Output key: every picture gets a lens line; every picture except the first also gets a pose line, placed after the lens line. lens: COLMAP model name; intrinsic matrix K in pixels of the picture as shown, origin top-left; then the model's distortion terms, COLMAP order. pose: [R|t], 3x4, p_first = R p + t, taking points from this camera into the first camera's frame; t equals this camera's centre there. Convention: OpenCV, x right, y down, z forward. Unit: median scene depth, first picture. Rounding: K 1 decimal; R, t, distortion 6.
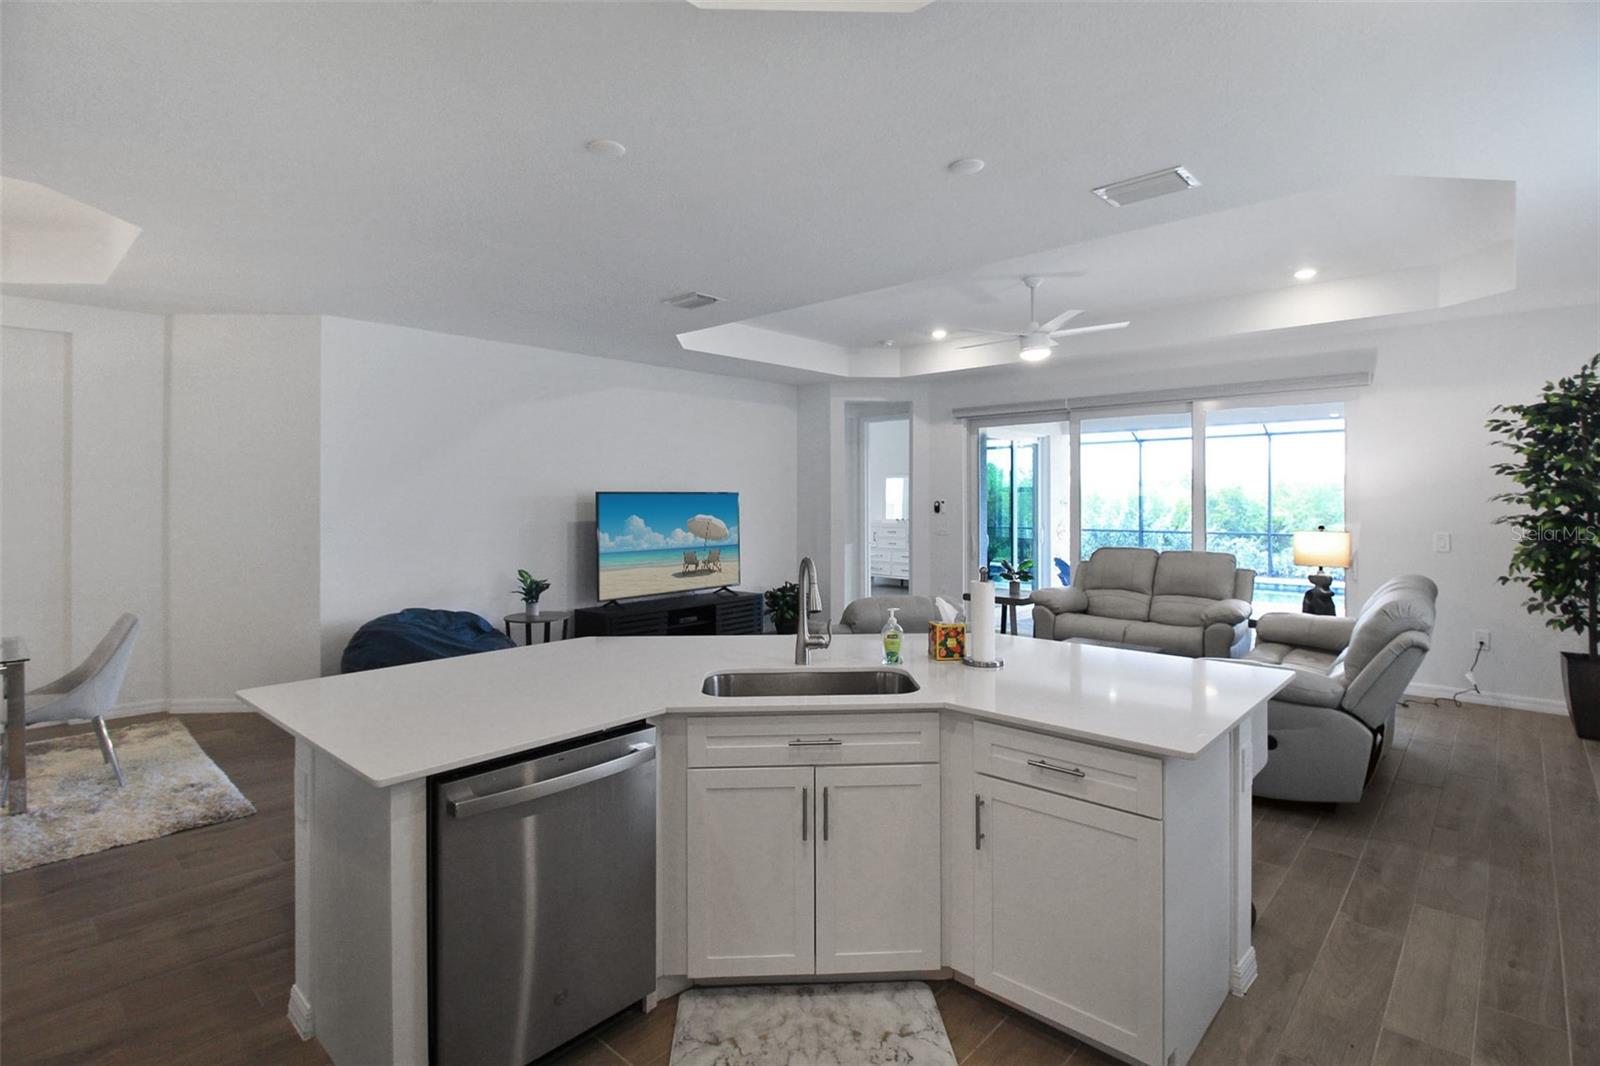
lens RADIAL K [[786.1, 0, 803.4], [0, 786.1, 500.2], [0, 0, 1]] dist [0.000682, -0.000120]
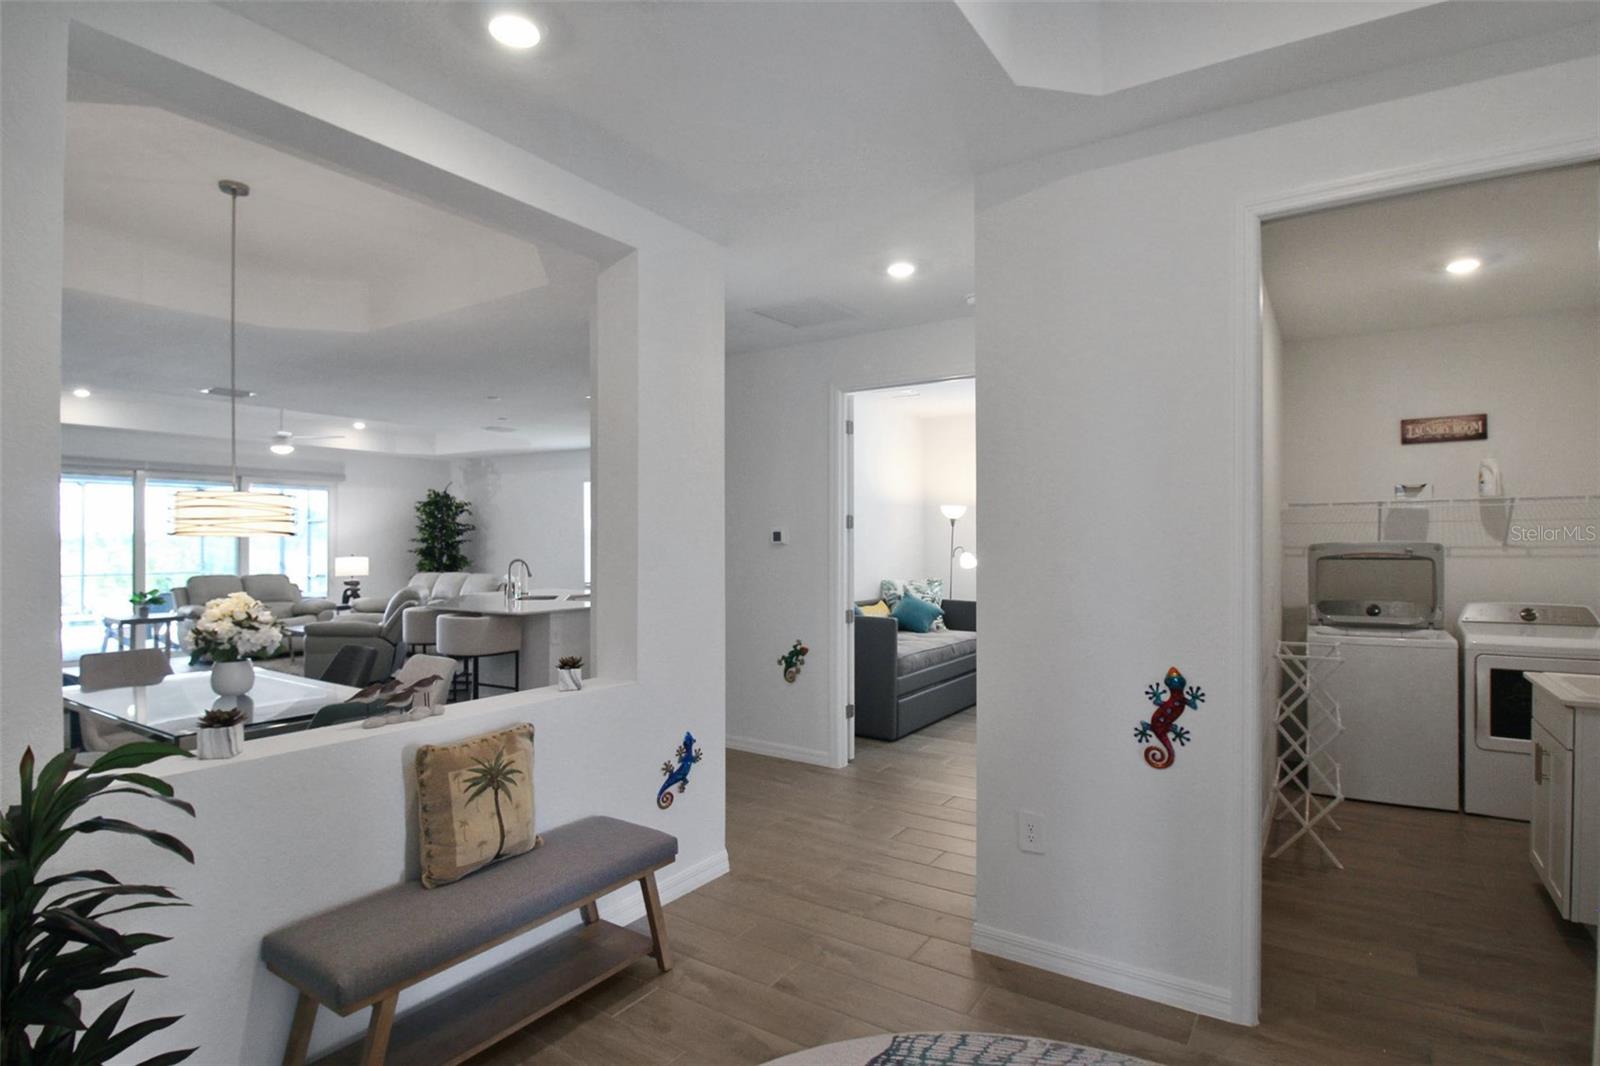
lens RADIAL K [[843.7, 0, 793.9], [0, 843.7, 538.2], [0, 0, 1]] dist [0.002530, -0.000761]
pose [[-0.135524, 0.006787, 0.990751, -1.158576], [0.000594, 0.999977, -0.006769, 0.004307], [-0.990774, -0.000329, -0.135525, 0.160036]]
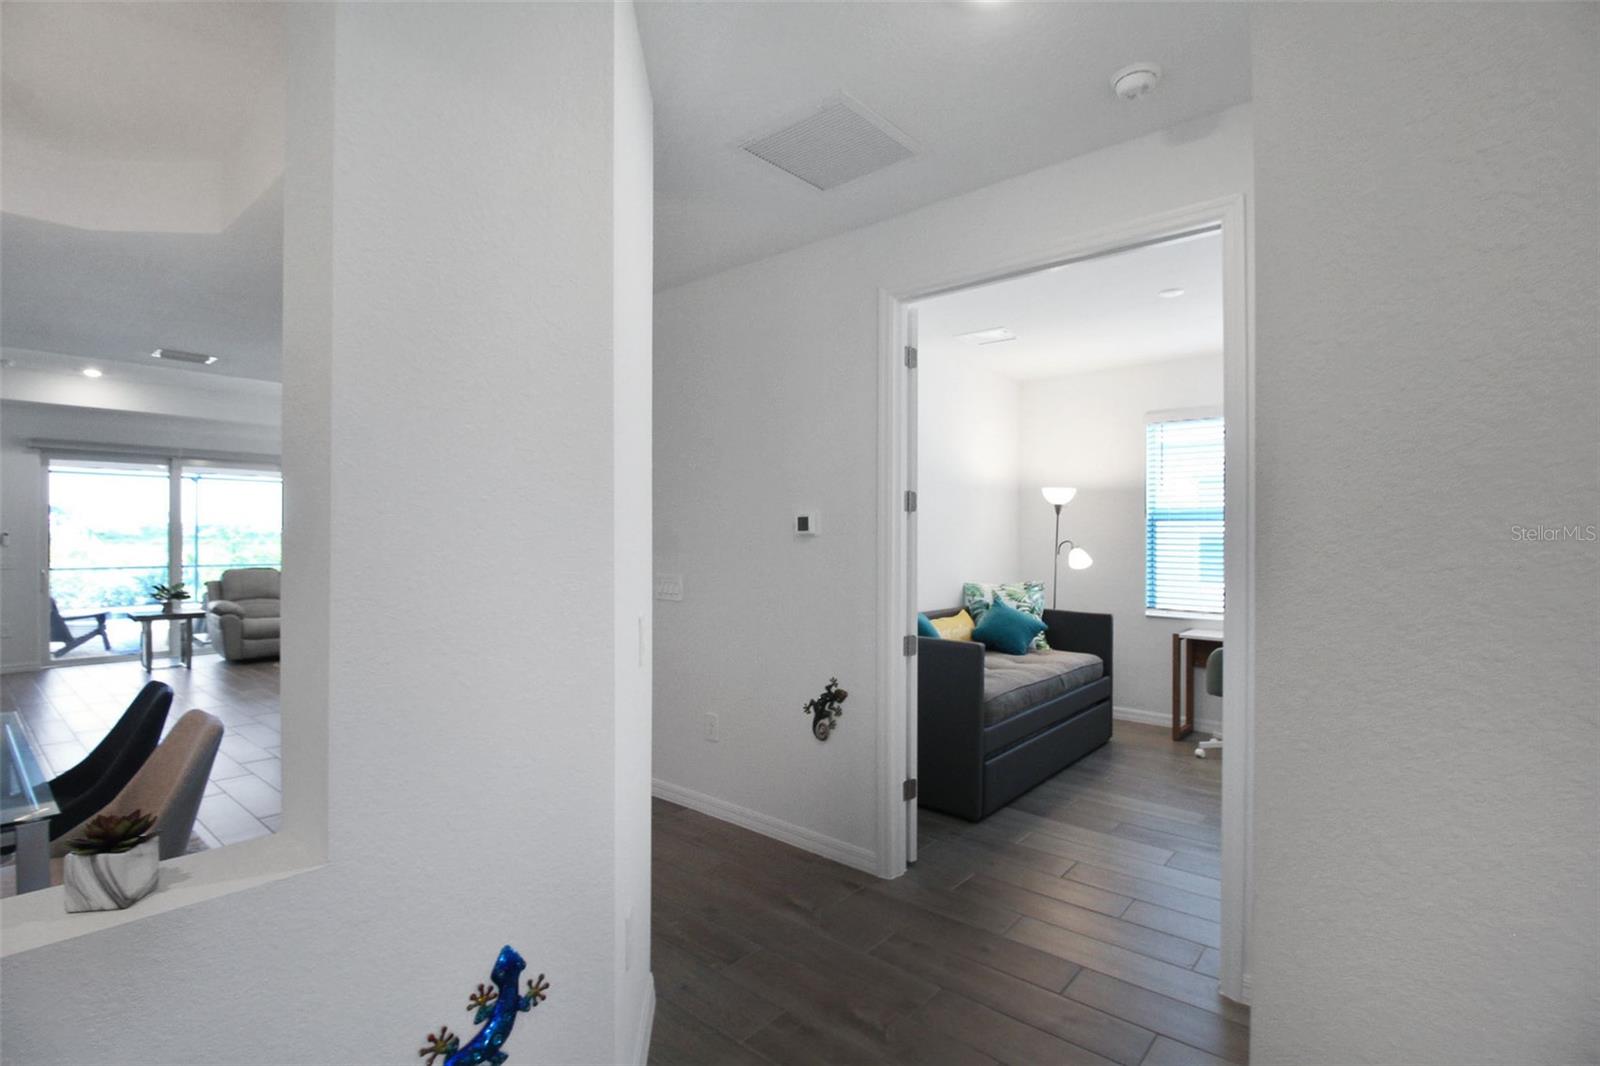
lens RADIAL K [[776.2, 0, 800.0], [0, 776.2, 533.0], [0, 0, 1]] dist [0.001375, -0.014181]
pose [[-0.023818, 0.007330, 0.999689, -0.876434], [-0.002485, 0.999970, -0.007391, 0.006715], [-0.999713, -0.002660, -0.023799, 0.085064]]
